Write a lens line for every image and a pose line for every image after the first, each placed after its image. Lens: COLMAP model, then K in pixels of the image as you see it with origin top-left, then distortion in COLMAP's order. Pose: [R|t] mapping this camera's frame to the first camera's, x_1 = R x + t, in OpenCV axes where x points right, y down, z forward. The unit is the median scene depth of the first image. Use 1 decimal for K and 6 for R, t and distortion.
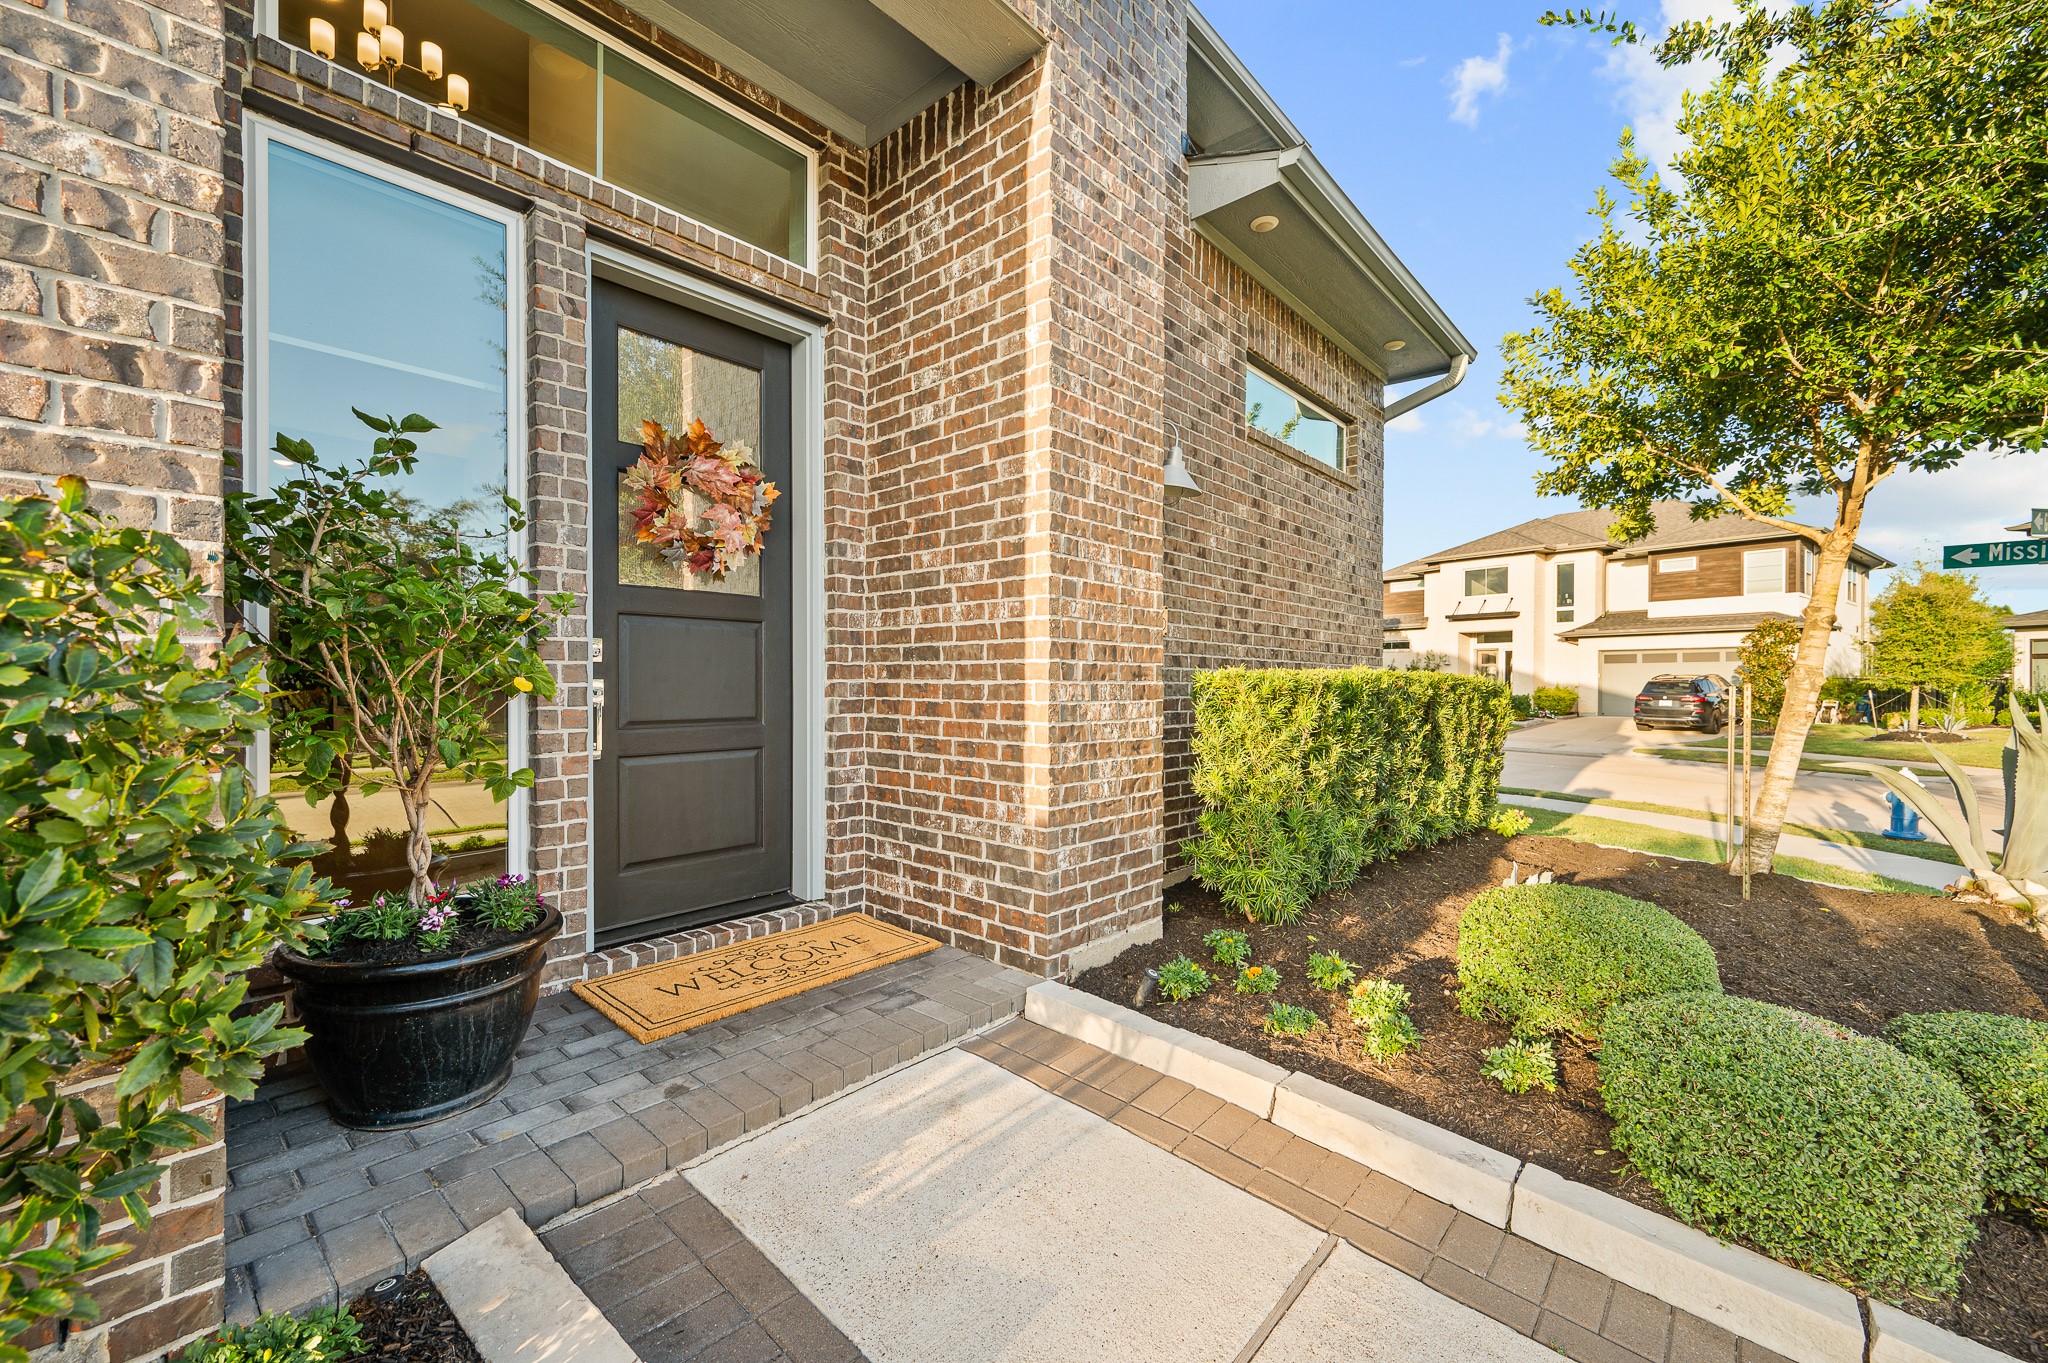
lens RADIAL K [[848.7, 0, 1019.8], [0, 848.7, 683.9], [0, 0, 1]] dist [0.002875, 0.000189]
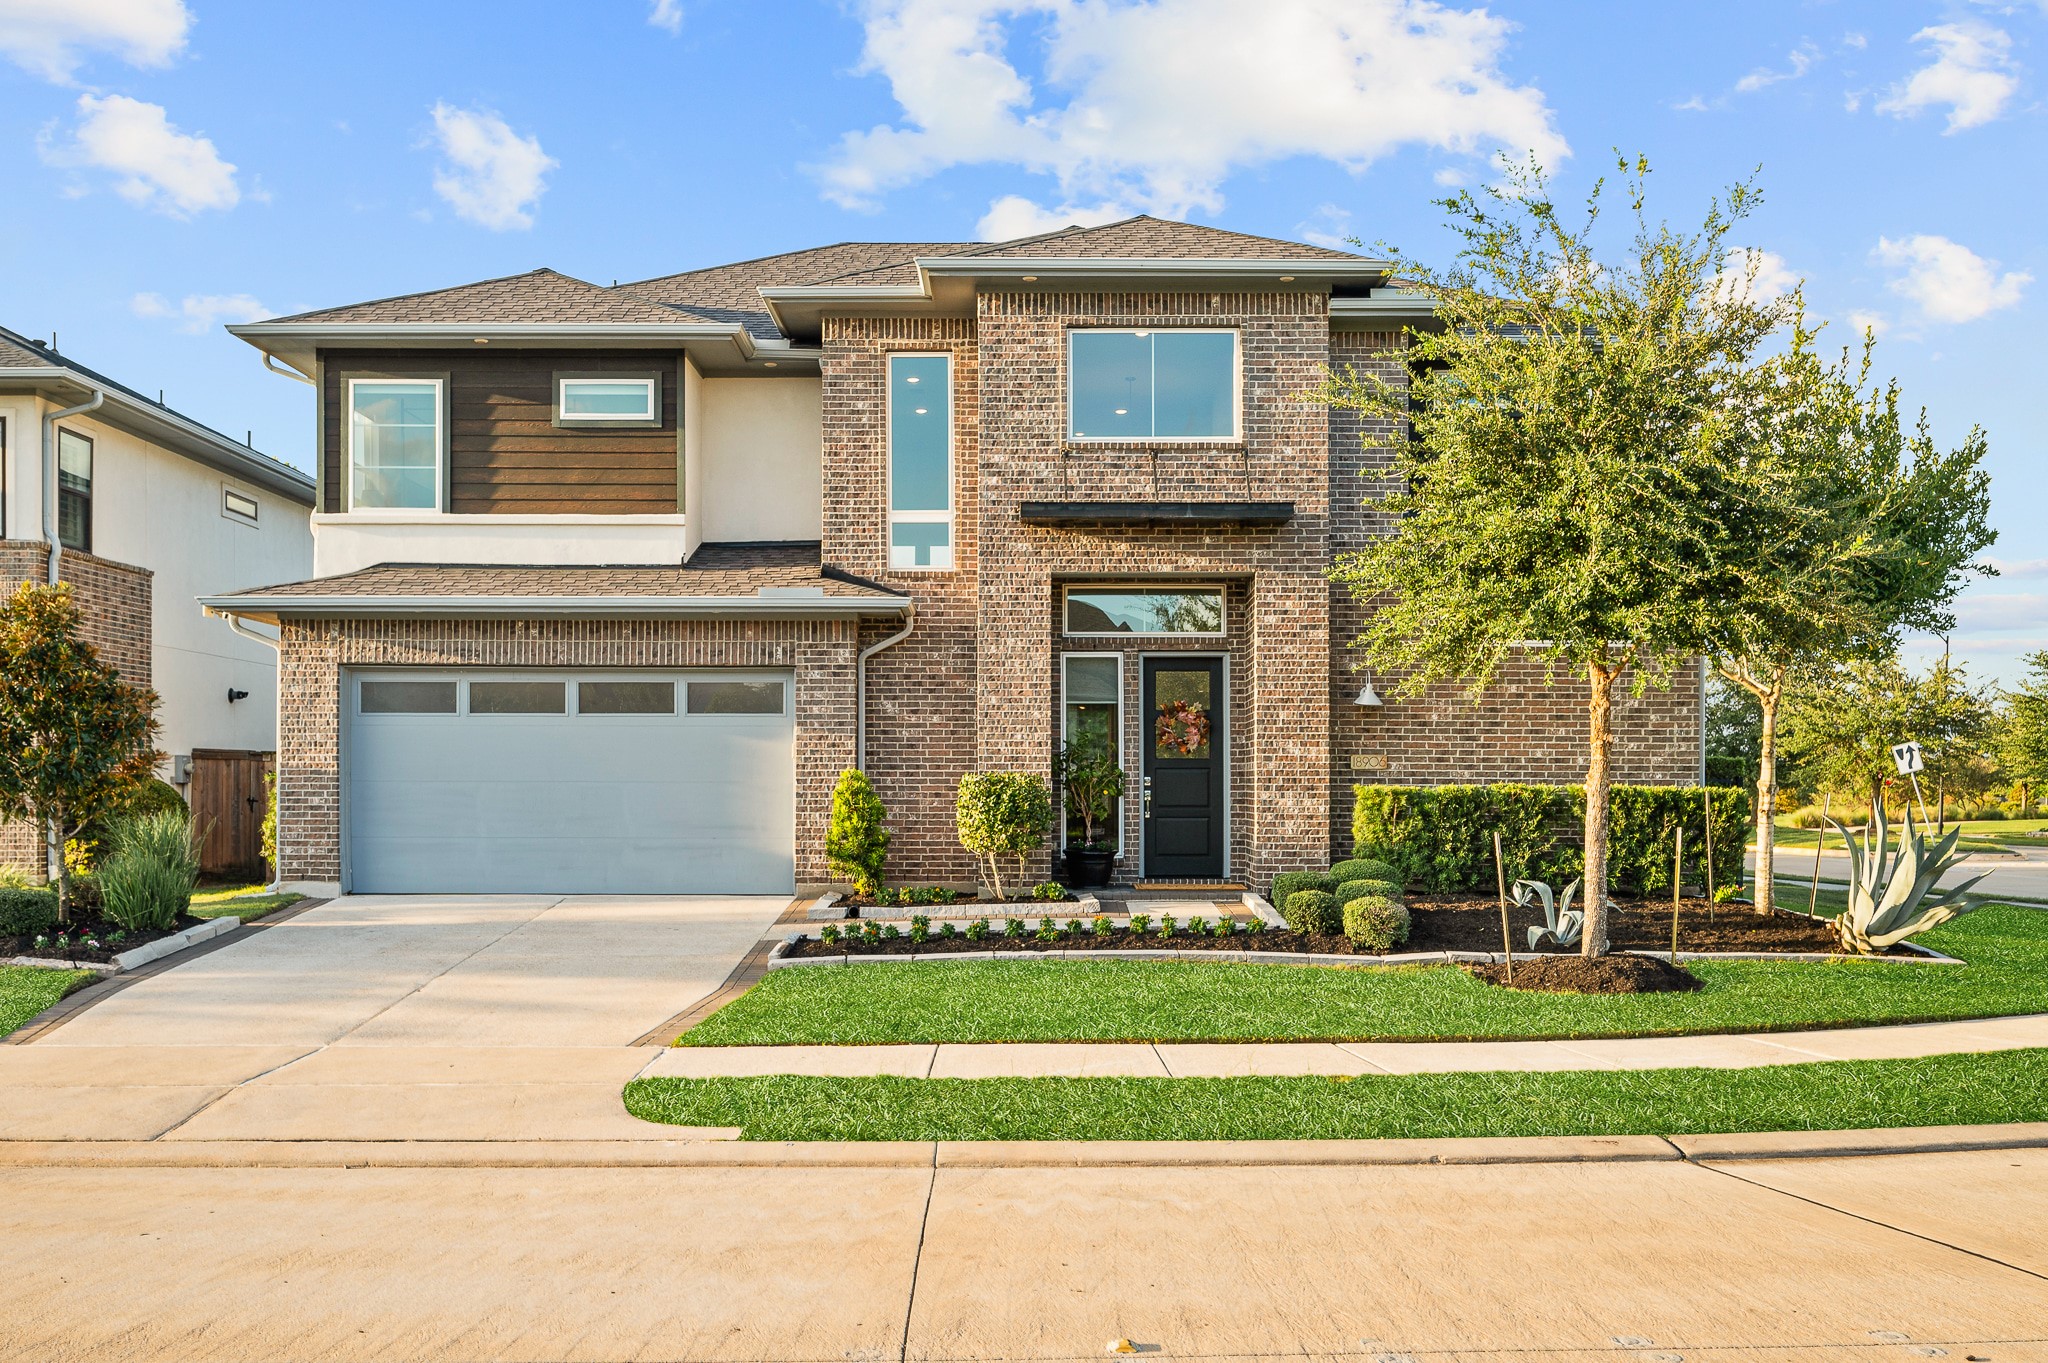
lens RADIAL K [[1664.8, 0, 1024.0], [0, 1664.8, 683.8], [0, 0, 1]] dist [-0.004266, 0.000430]
pose [[0.662055, -0.051354, -0.747694, 3.233803], [0.000520, 0.997681, -0.068063, 0.014568], [0.749455, 0.044673, 0.660546, -2.883783]]
